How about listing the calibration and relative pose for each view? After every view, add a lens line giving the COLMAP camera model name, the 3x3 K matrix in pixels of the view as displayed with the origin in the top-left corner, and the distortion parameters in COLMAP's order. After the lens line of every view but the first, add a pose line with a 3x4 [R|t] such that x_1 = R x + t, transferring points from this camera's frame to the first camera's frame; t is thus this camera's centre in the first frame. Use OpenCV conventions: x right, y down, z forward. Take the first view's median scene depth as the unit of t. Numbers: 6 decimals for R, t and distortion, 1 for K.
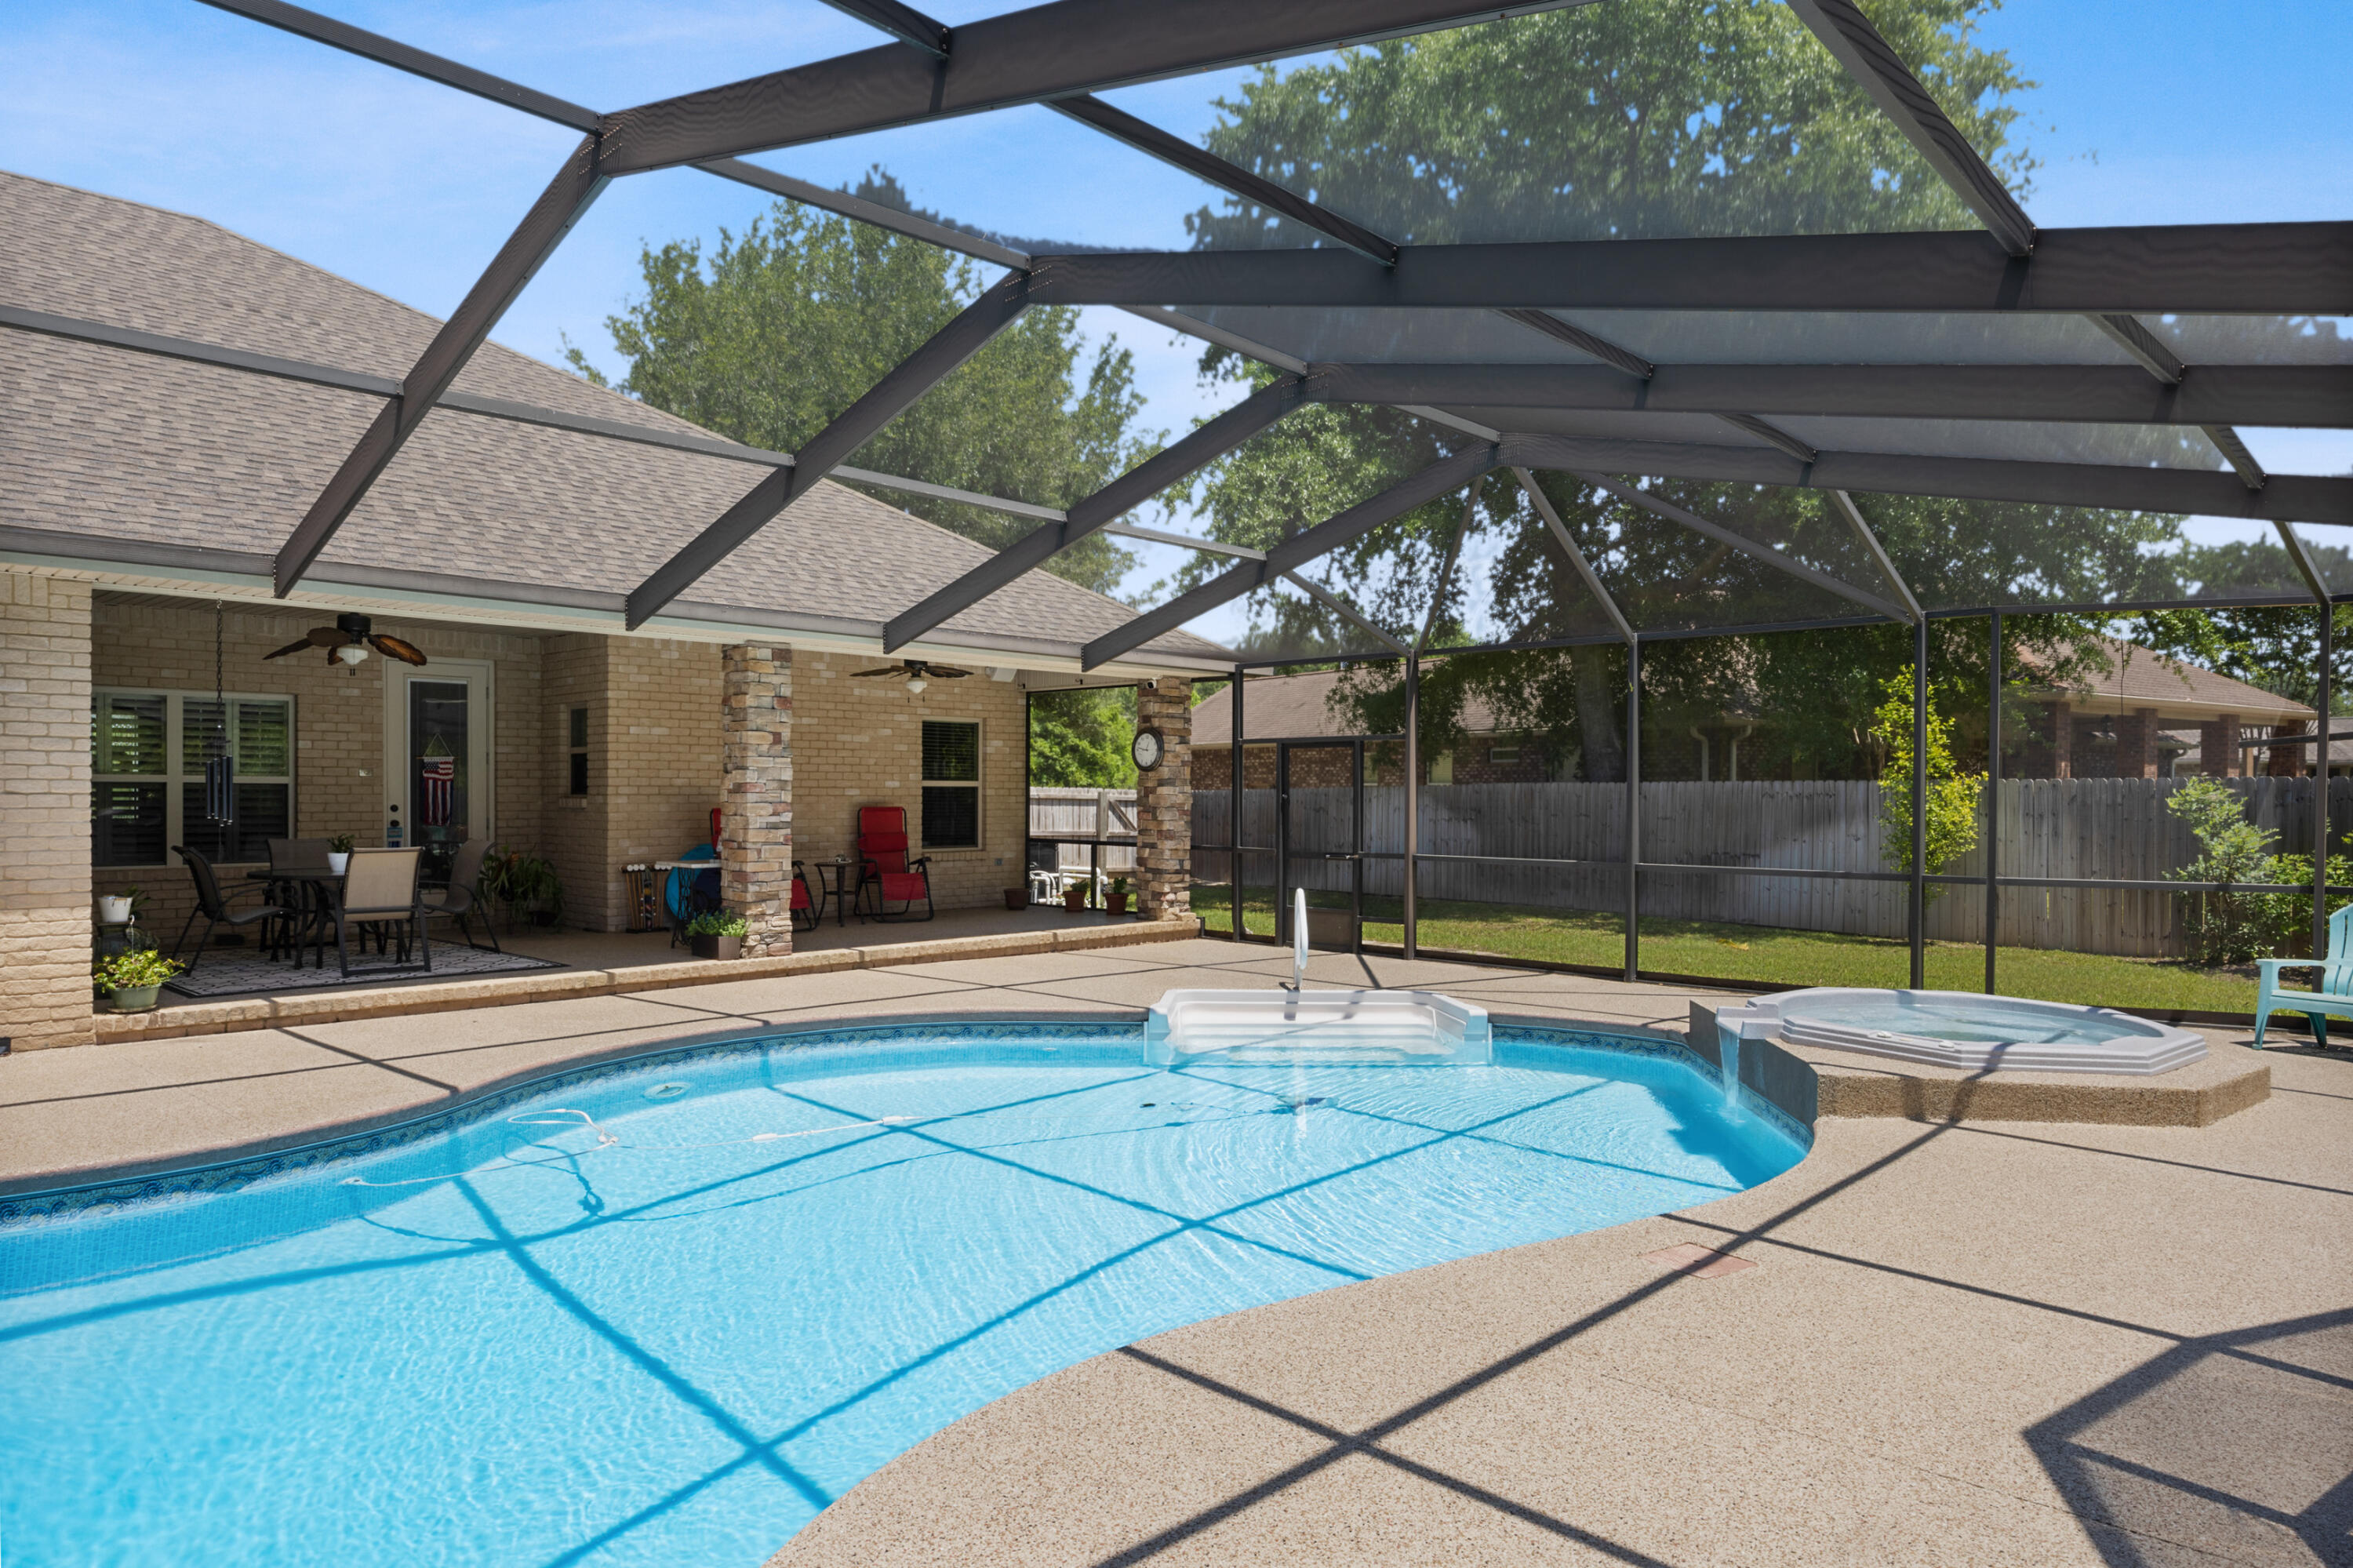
lens RADIAL K [[1430.6, 0, 1185.4], [0, 1430.6, 790.3], [0, 0, 1]] dist [-0.005543, -0.001373]
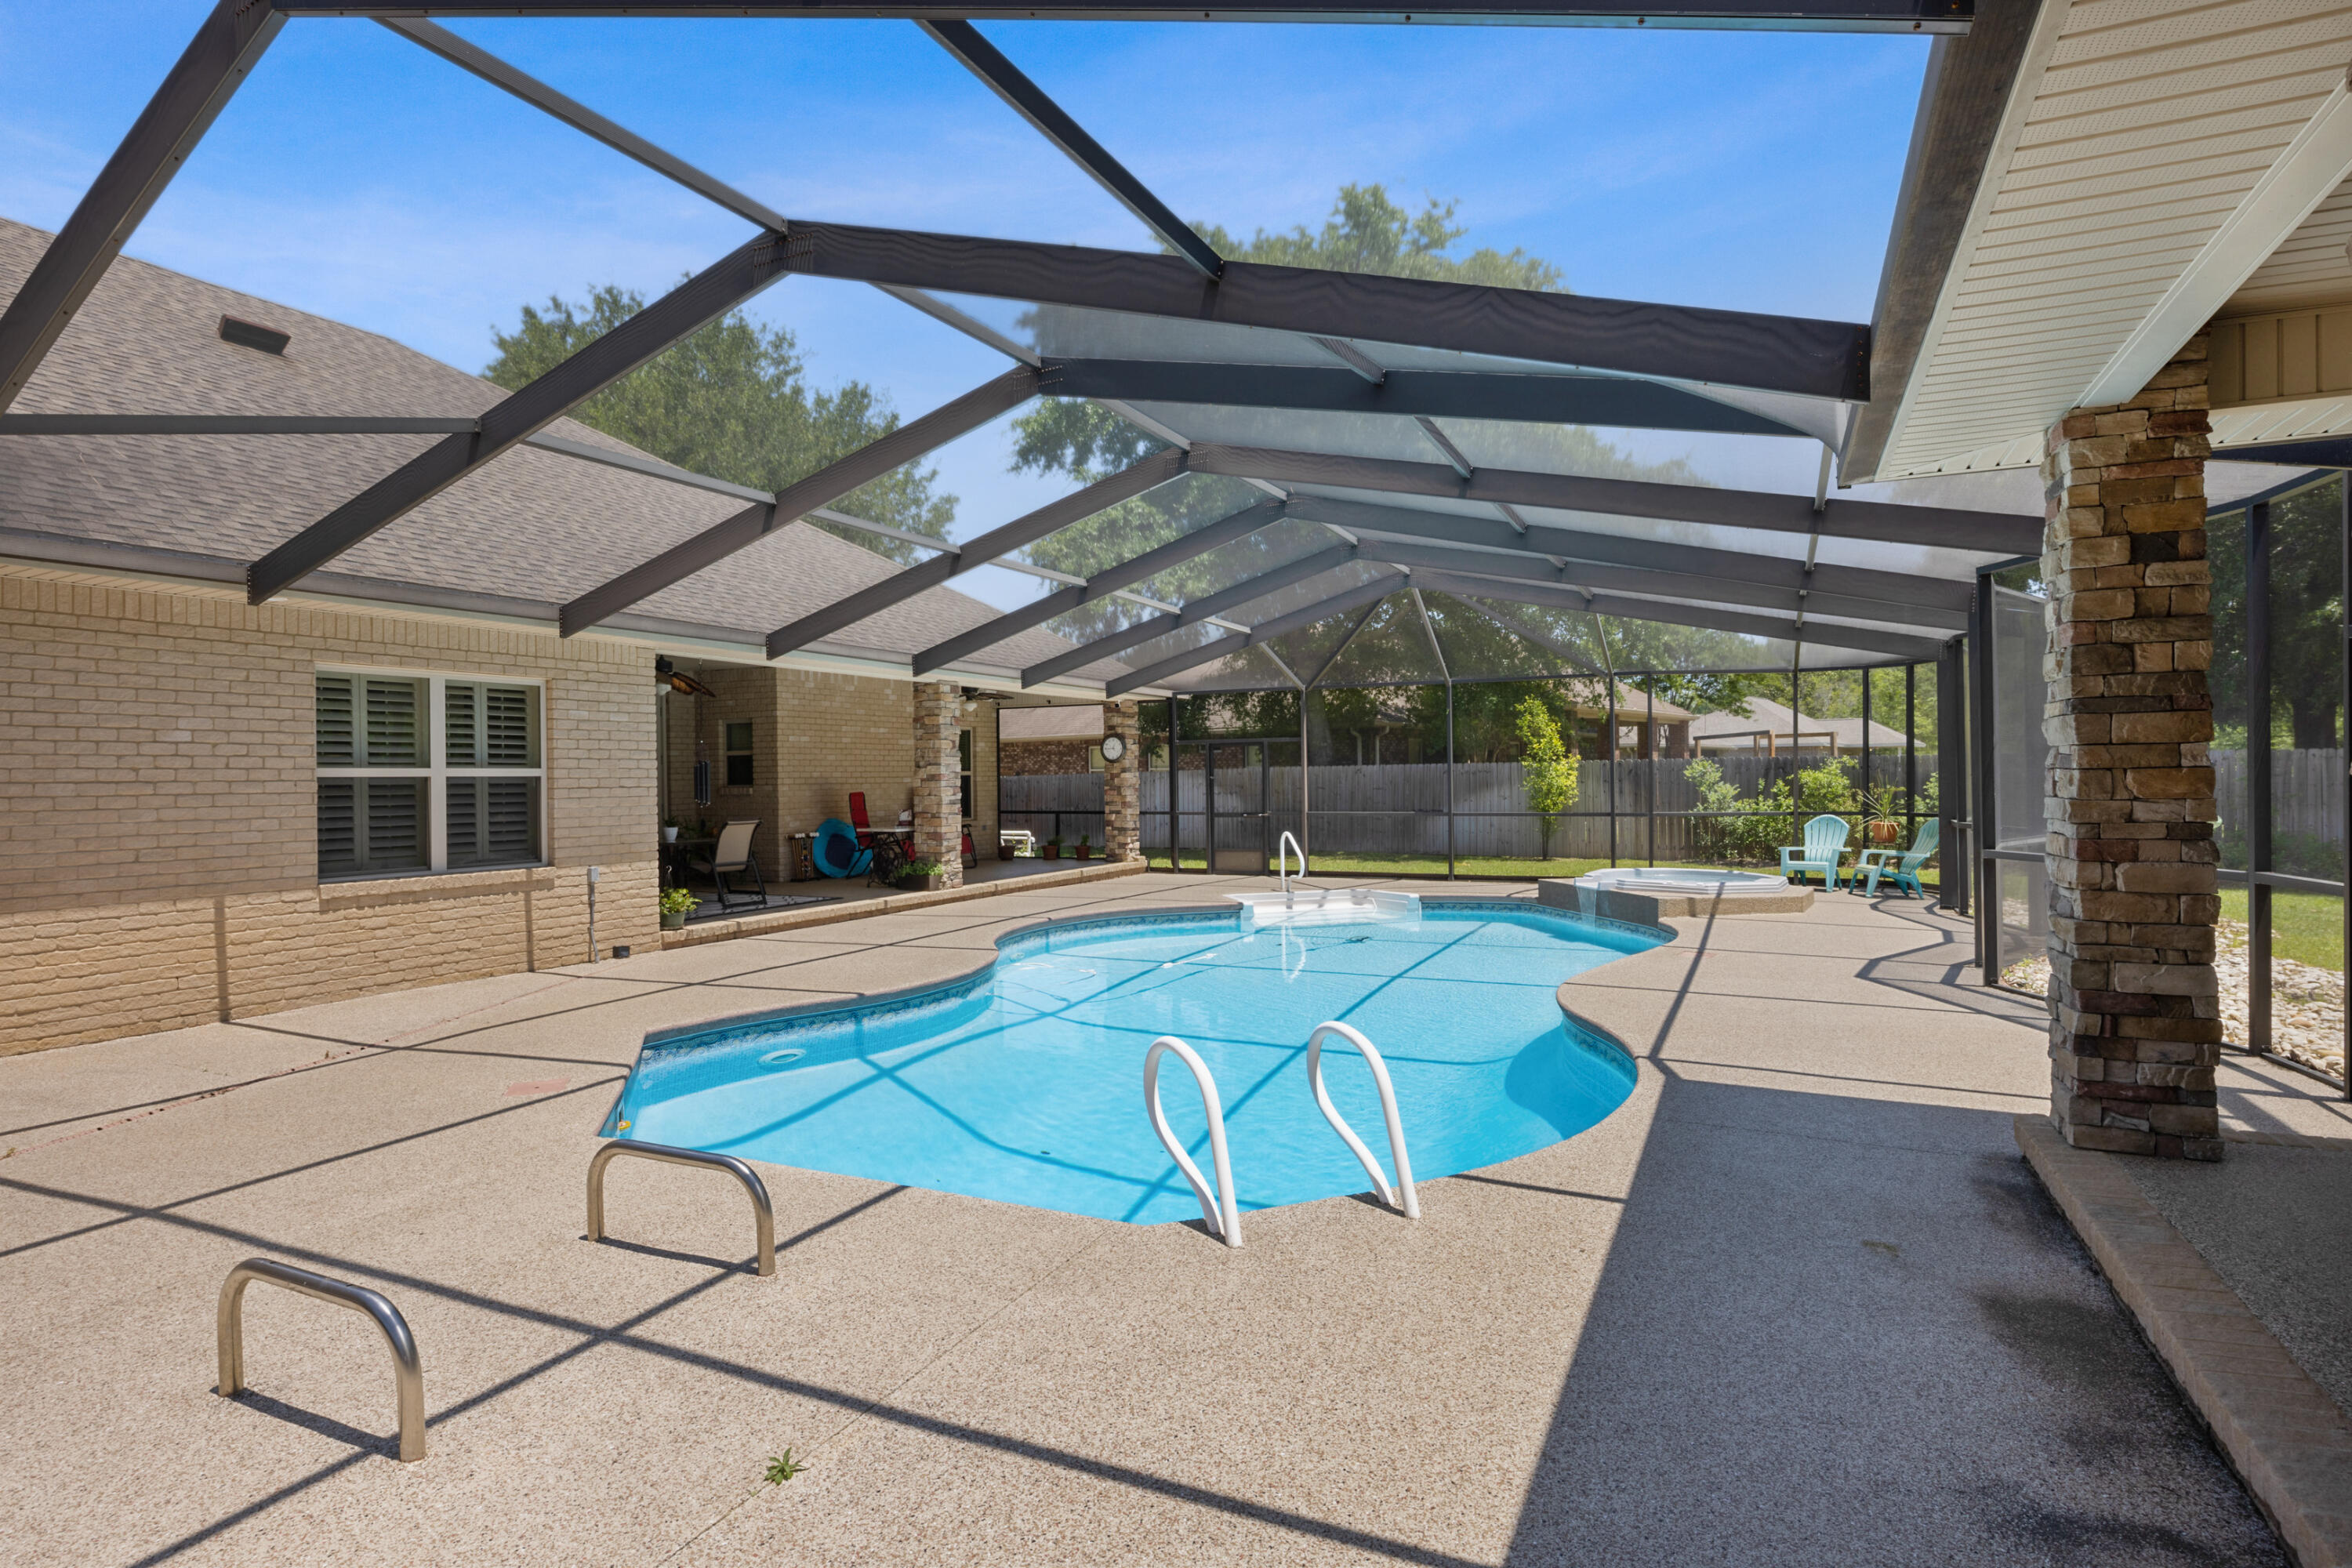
lens RADIAL K [[1225.2, 0, 1172.7], [0, 1225.2, 782.3], [0, 0, 1]] dist [-0.013060, 0.000043]
pose [[0.952126, -0.018906, 0.305119, -0.459145], [0.017310, 0.999819, 0.007937, -0.002448], [-0.305214, -0.002275, 0.952281, -0.303283]]
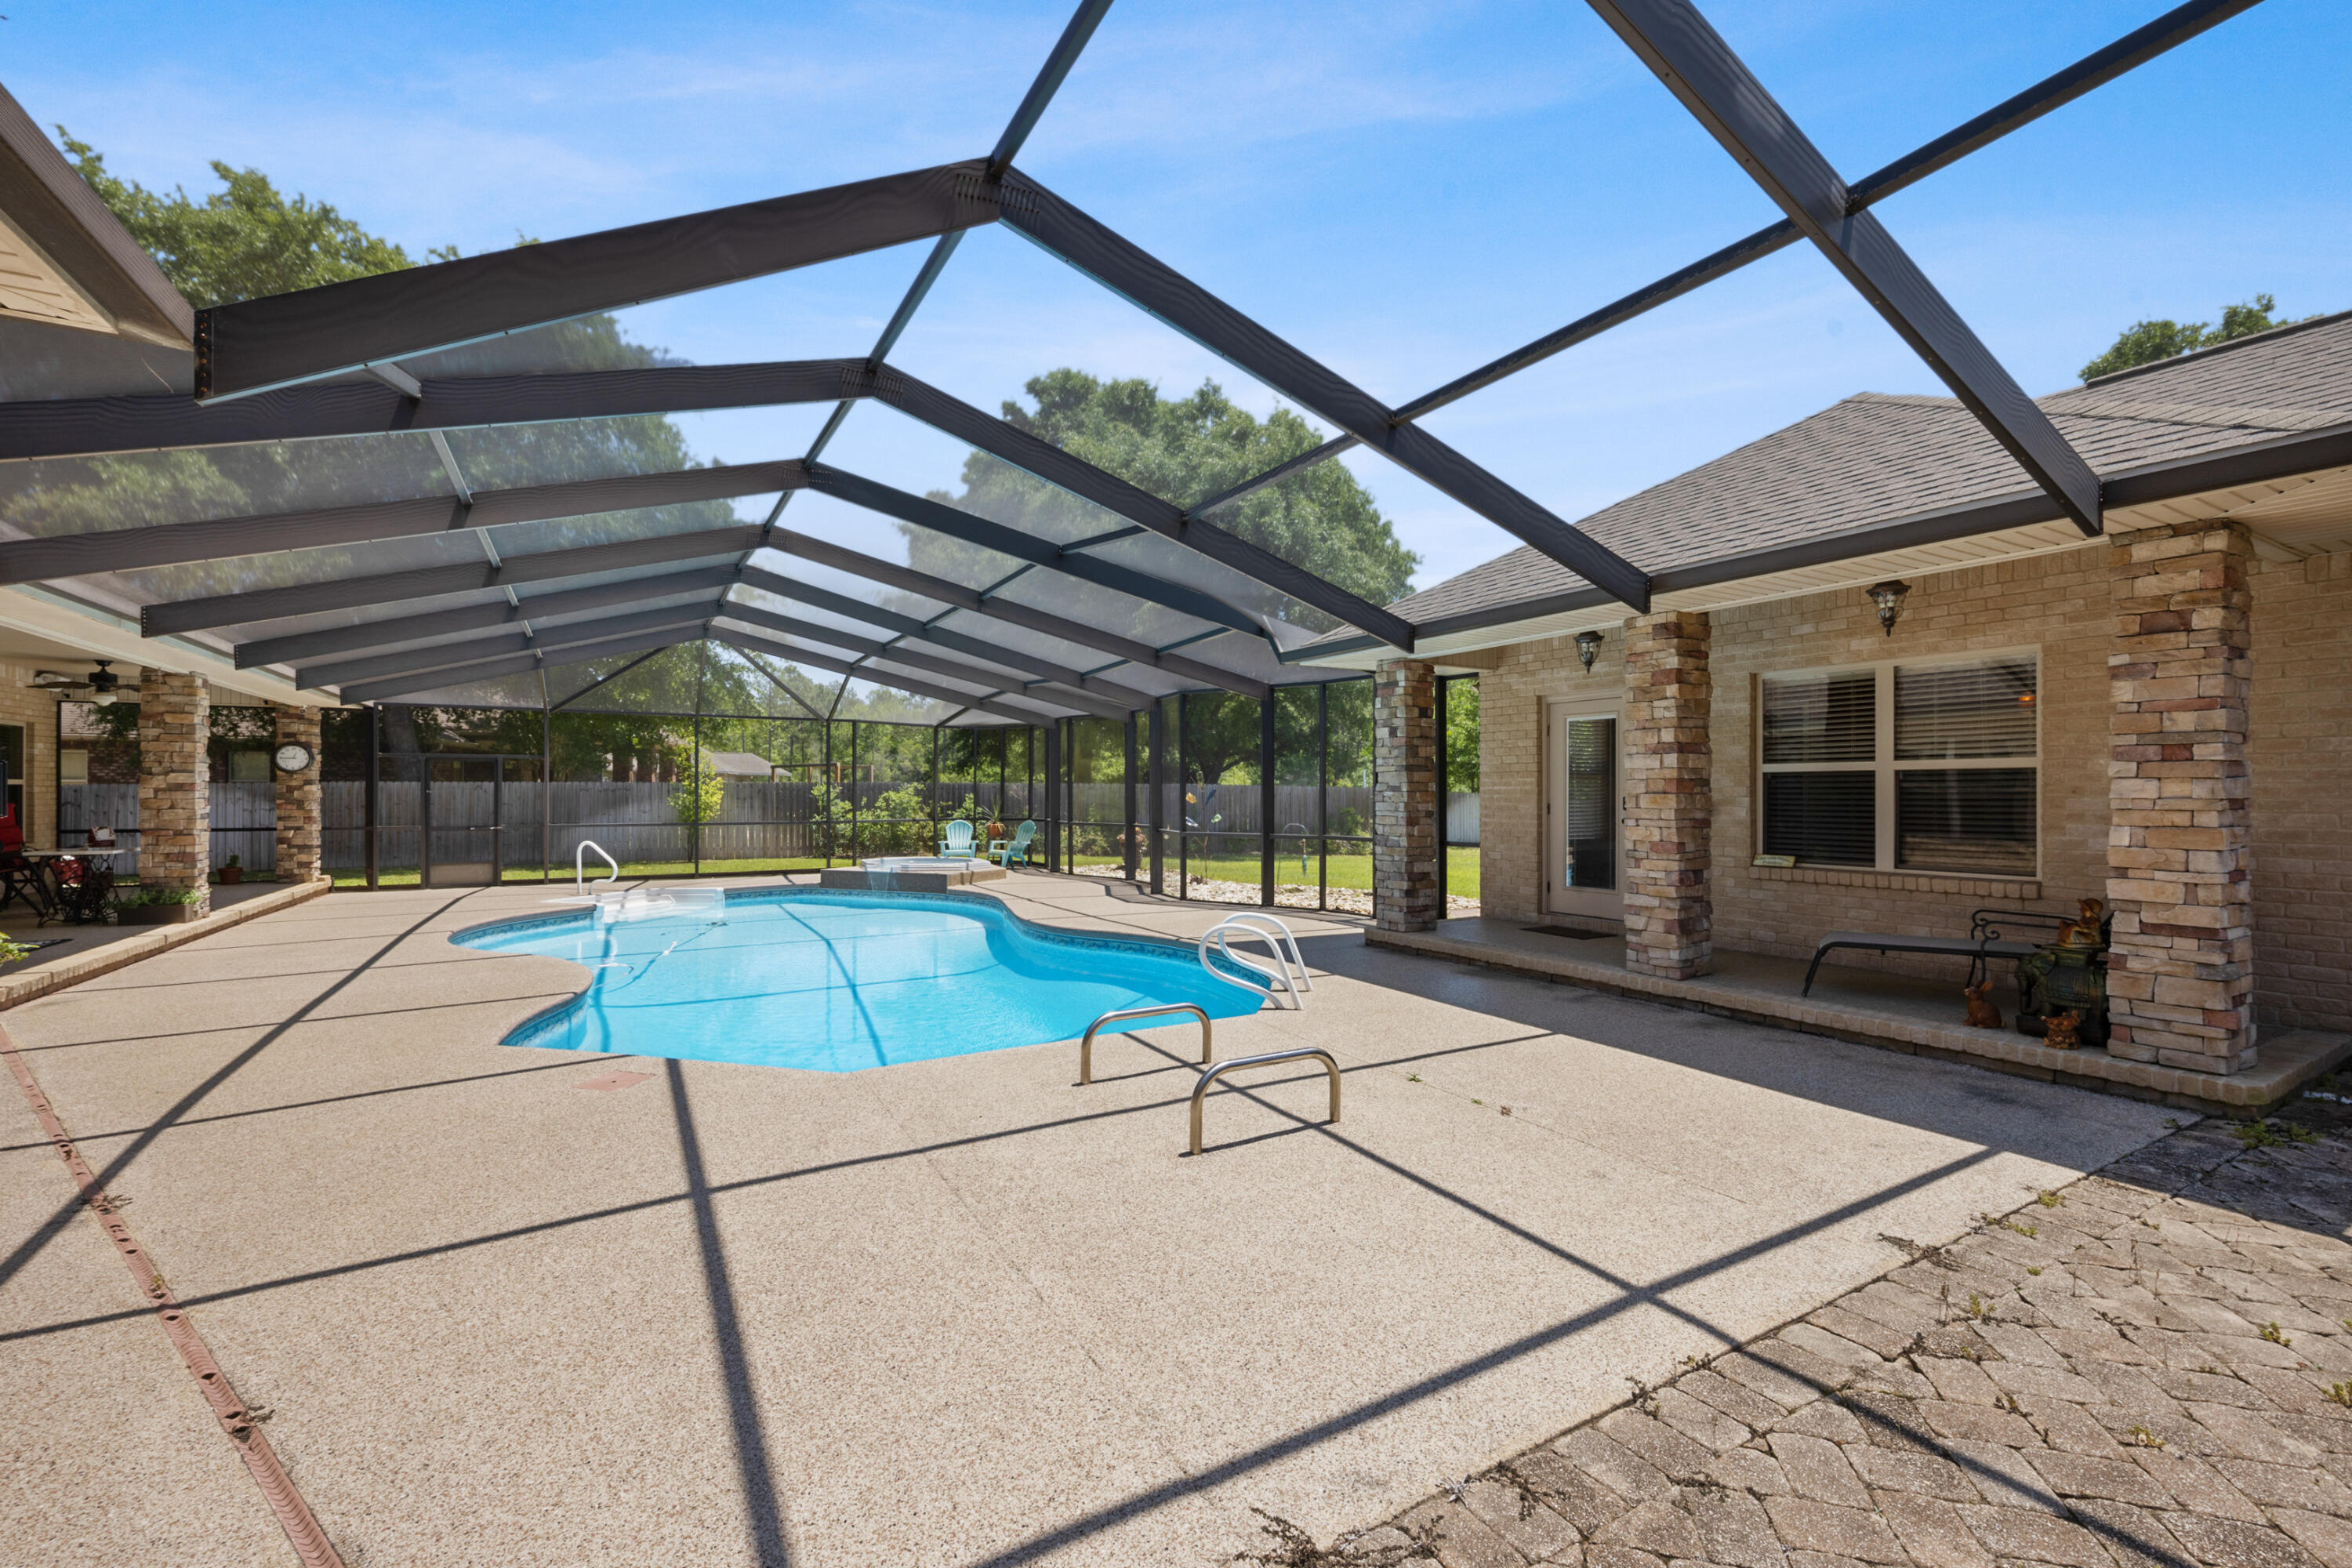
lens RADIAL K [[991.7, 0, 1173.9], [0, 991.7, 785.9], [0, 0, 1]] dist [0.023971, -0.000488]
pose [[0.281617, 0.000340, 0.959527, -0.908951], [-0.001066, 0.999999, -0.000041, -0.003555], [-0.959526, -0.001011, 0.281618, -0.090118]]
